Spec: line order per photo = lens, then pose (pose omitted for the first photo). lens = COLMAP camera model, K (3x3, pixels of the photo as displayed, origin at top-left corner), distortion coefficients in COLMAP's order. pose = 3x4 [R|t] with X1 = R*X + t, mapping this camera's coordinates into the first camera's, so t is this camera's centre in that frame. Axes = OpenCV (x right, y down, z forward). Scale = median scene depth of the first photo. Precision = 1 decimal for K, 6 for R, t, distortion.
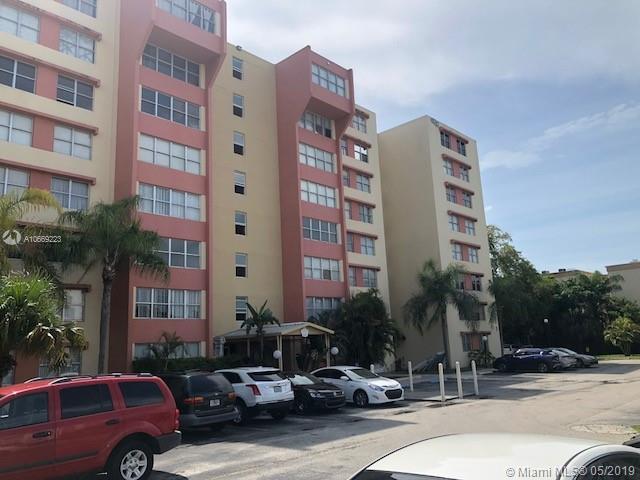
lens RADIAL K [[513.3, 0, 320.0], [0, 513.3, 240.0], [0, 0, 1]] dist [0.010195, -0.006479]
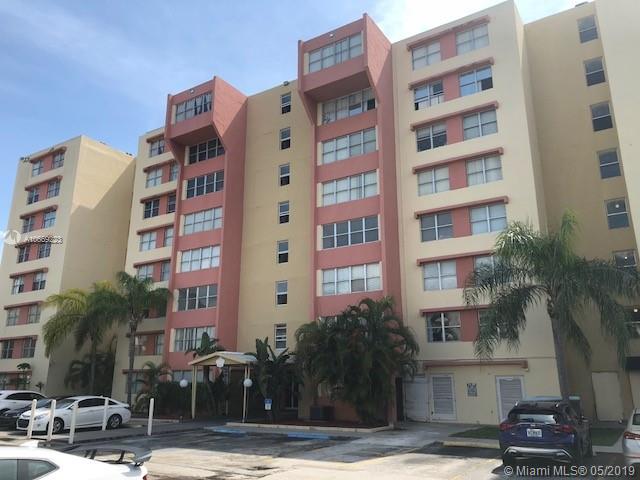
lens RADIAL K [[513.3, 0, 320.0], [0, 513.3, 240.0], [0, 0, 1]] dist [0.010195, -0.006479]
pose [[0.193328, -0.220254, -0.956092, 0.861074], [0.189043, 0.964579, -0.183984, 0.150143], [0.962750, -0.145173, 0.228117, 0.864684]]
